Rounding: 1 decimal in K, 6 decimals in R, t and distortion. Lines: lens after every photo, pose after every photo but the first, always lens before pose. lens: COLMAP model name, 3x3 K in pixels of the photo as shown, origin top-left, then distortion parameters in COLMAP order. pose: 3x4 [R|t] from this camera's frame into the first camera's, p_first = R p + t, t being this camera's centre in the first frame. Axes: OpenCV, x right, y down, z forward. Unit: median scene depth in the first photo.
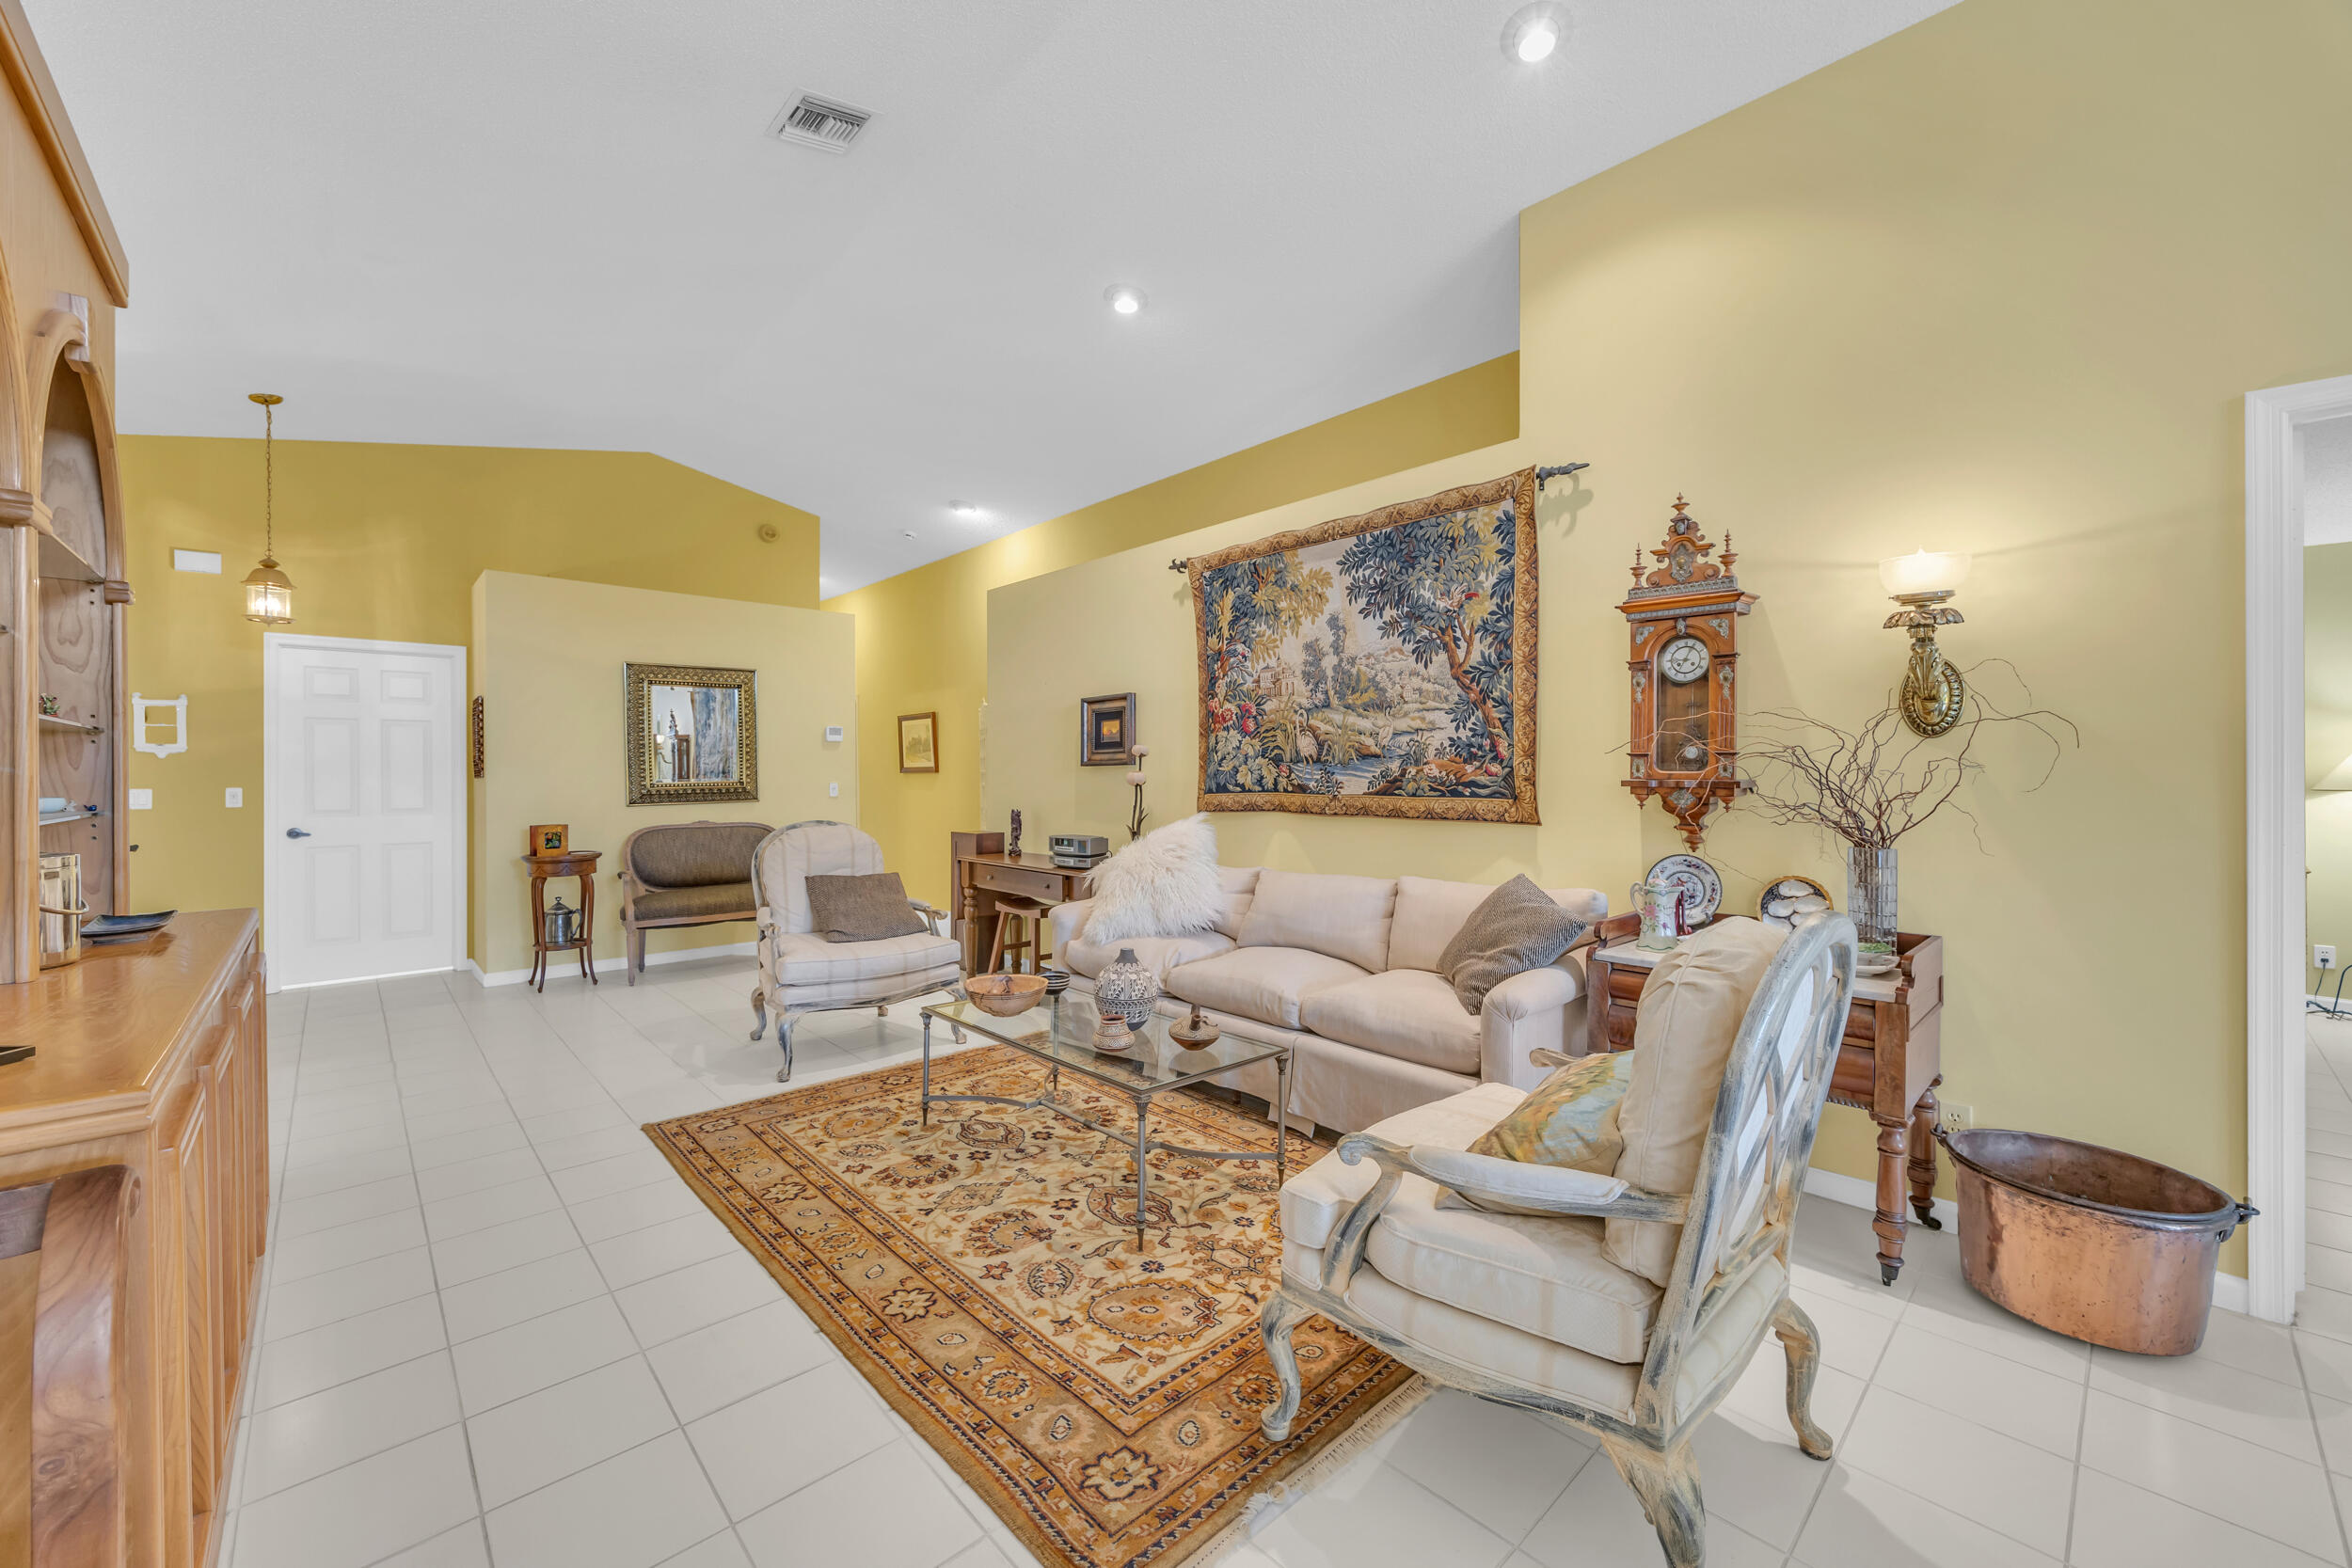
lens RADIAL K [[906.1, 0, 1177.9], [0, 906.1, 770.2], [0, 0, 1]] dist [0.001123, -0.000289]
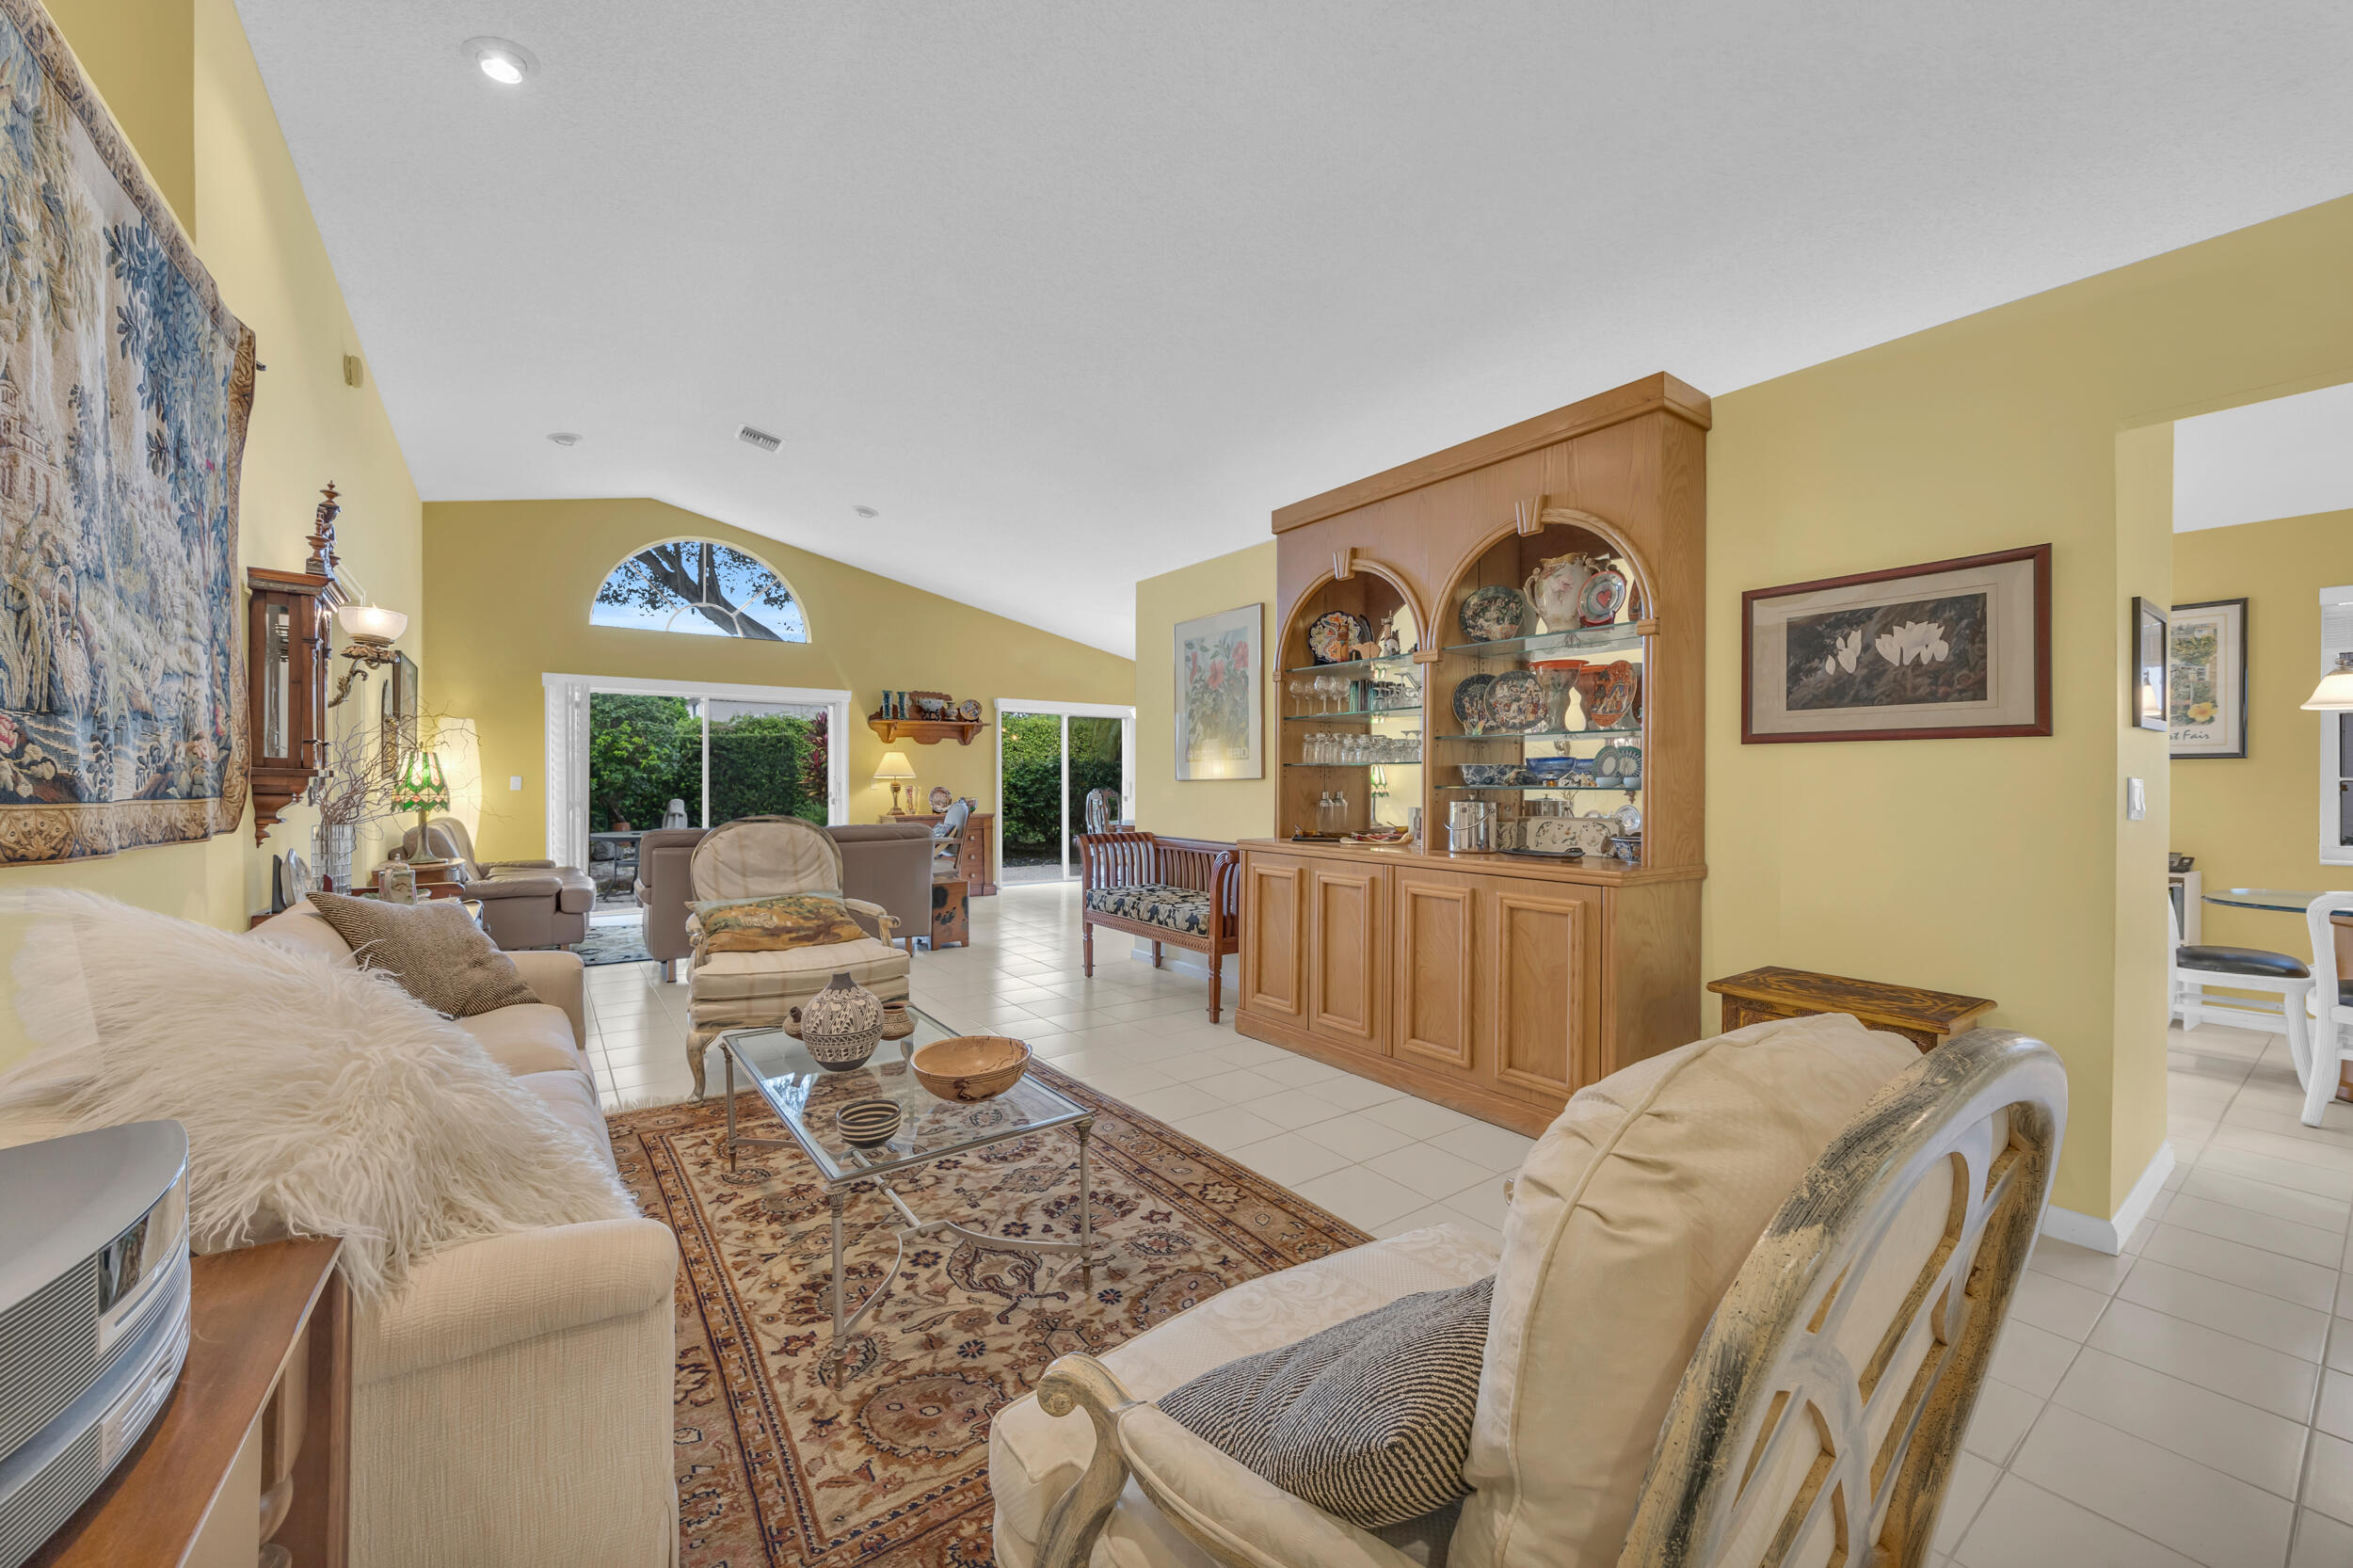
lens RADIAL K [[906.6, 0, 1185.2], [0, 906.6, 804.4], [0, 0, 1]] dist [0.001123, -0.000289]
pose [[-0.993188, -0.001499, 0.116512, -0.487773], [0.001083, 0.999755, 0.022101, 0.028097], [-0.116517, 0.022076, -0.992943, 1.874615]]
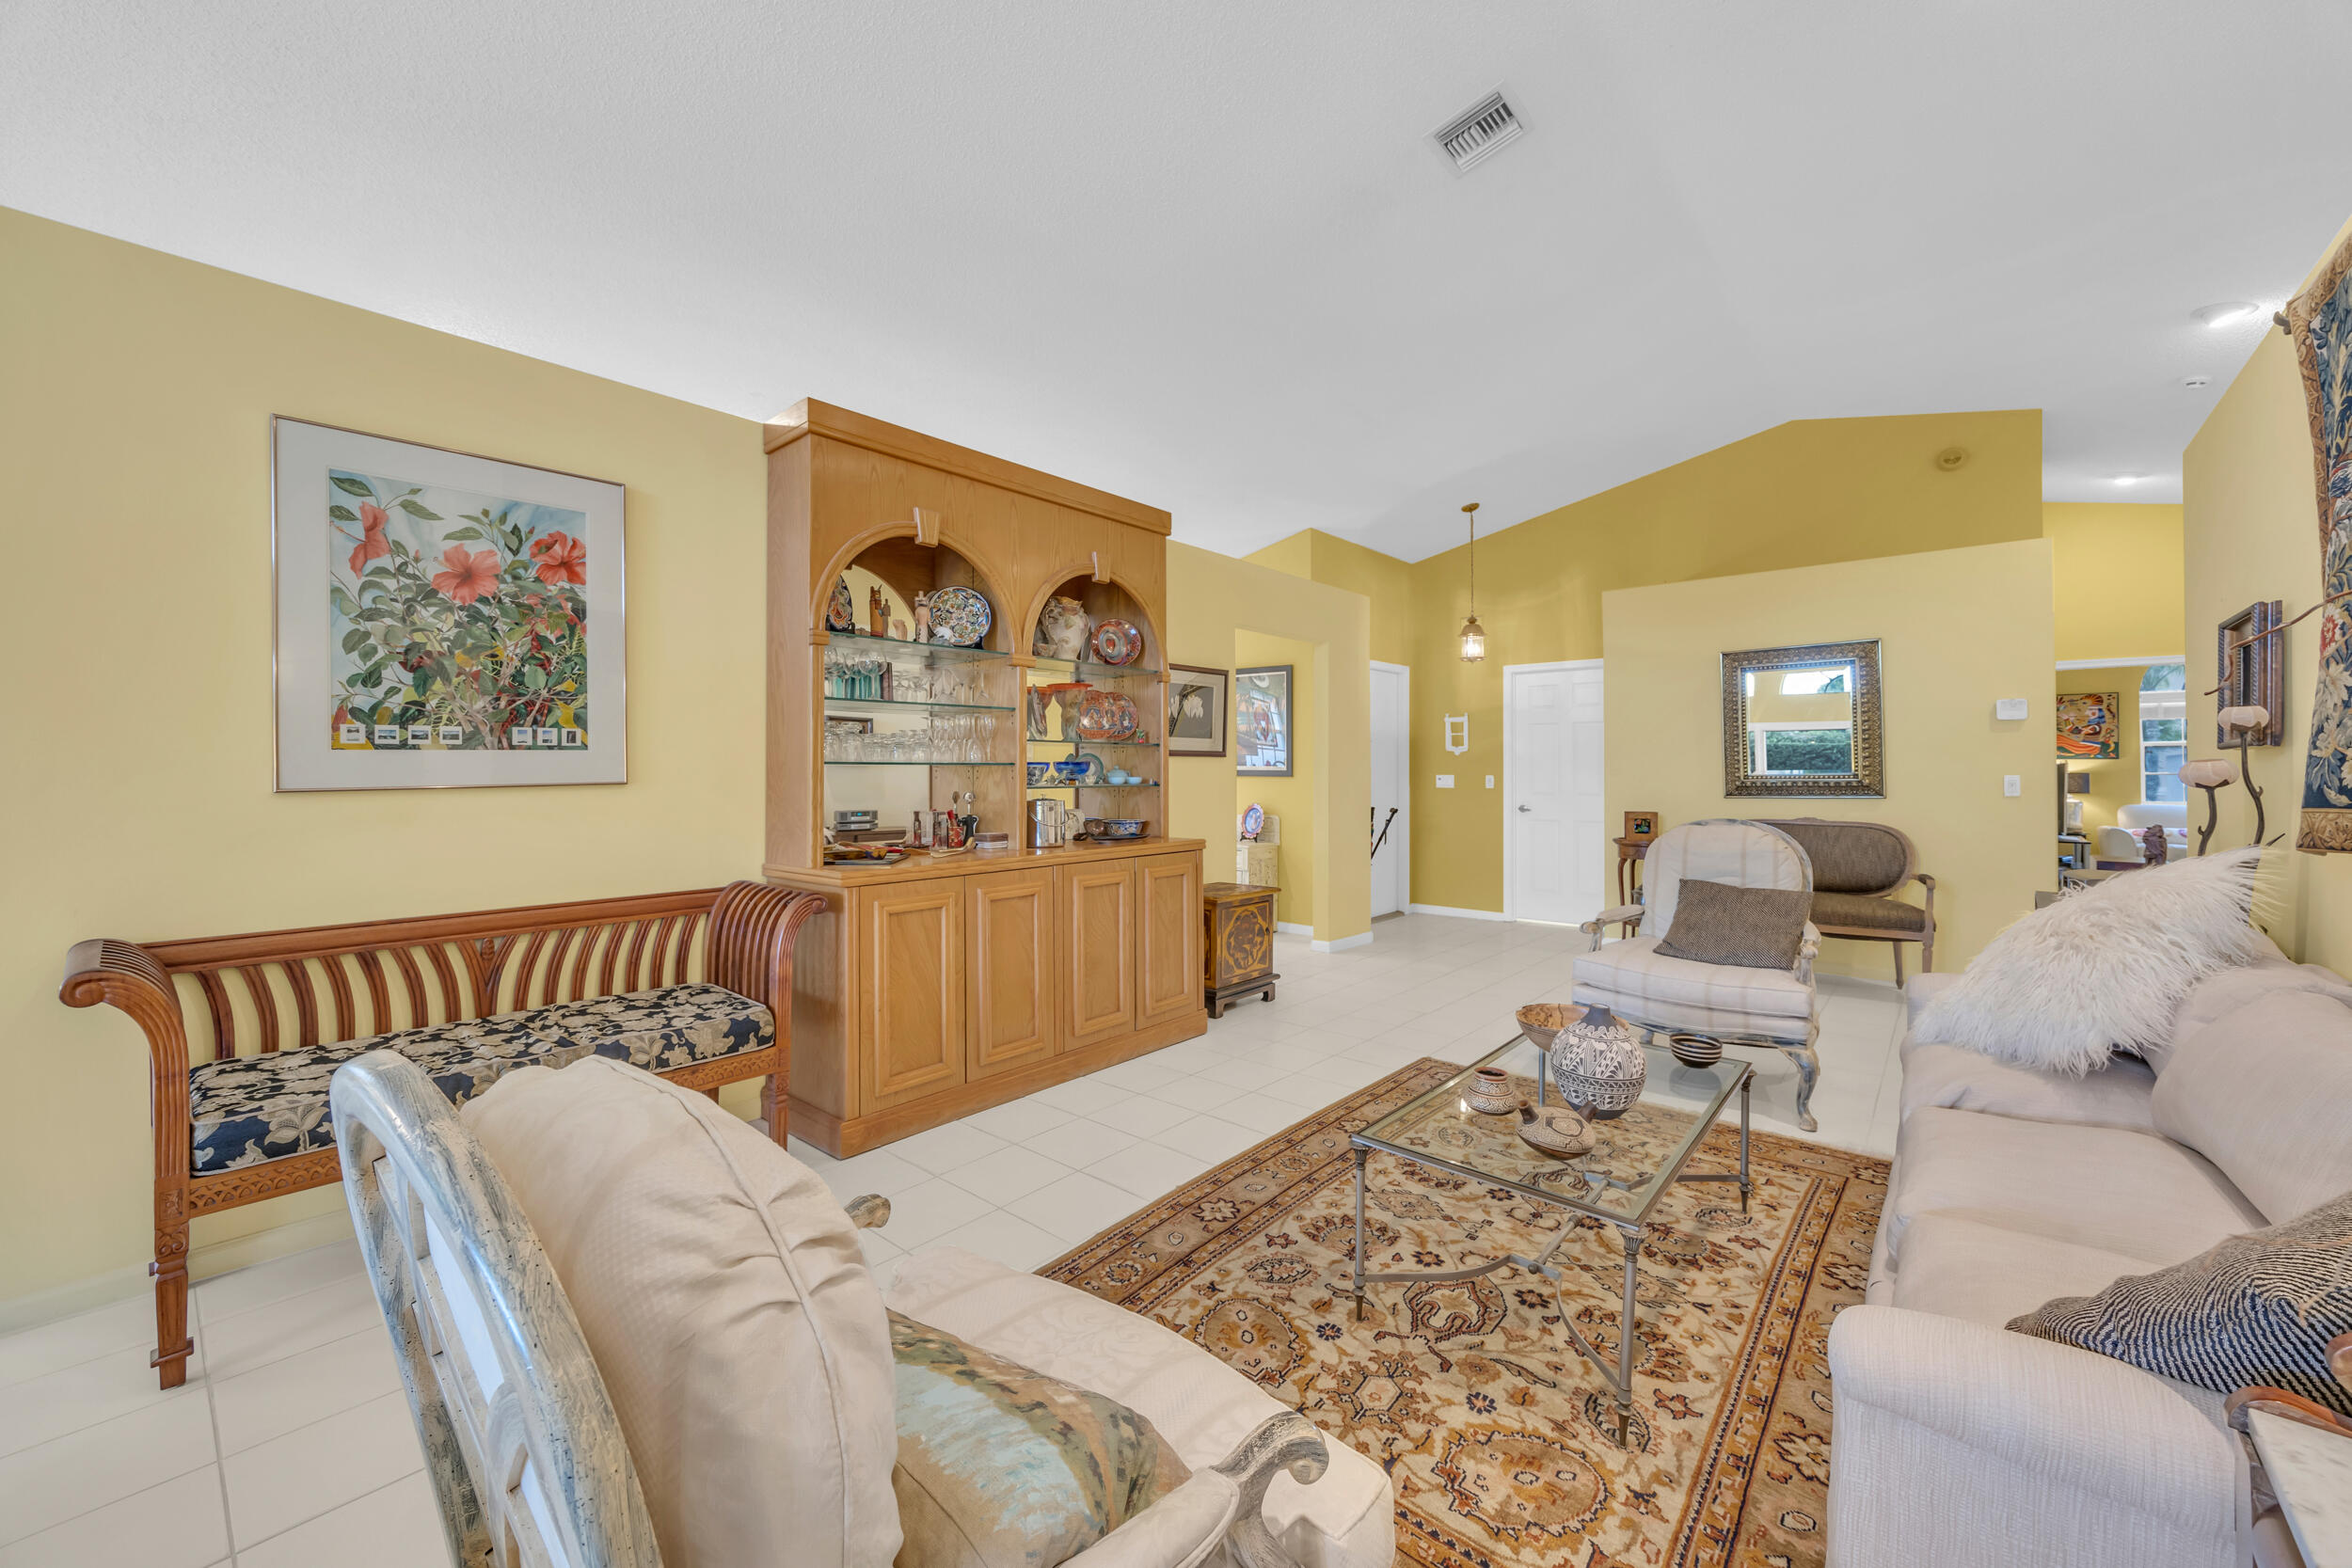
lens RADIAL K [[906.1, 0, 1166.9], [0, 906.1, 764.9], [0, 0, 1]] dist [0.001123, -0.000289]
pose [[0.107730, -0.000274, -0.994180, 0.667661], [0.006159, 0.999981, 0.000392, -0.000354], [0.994161, -0.006165, 0.107730, 0.609914]]
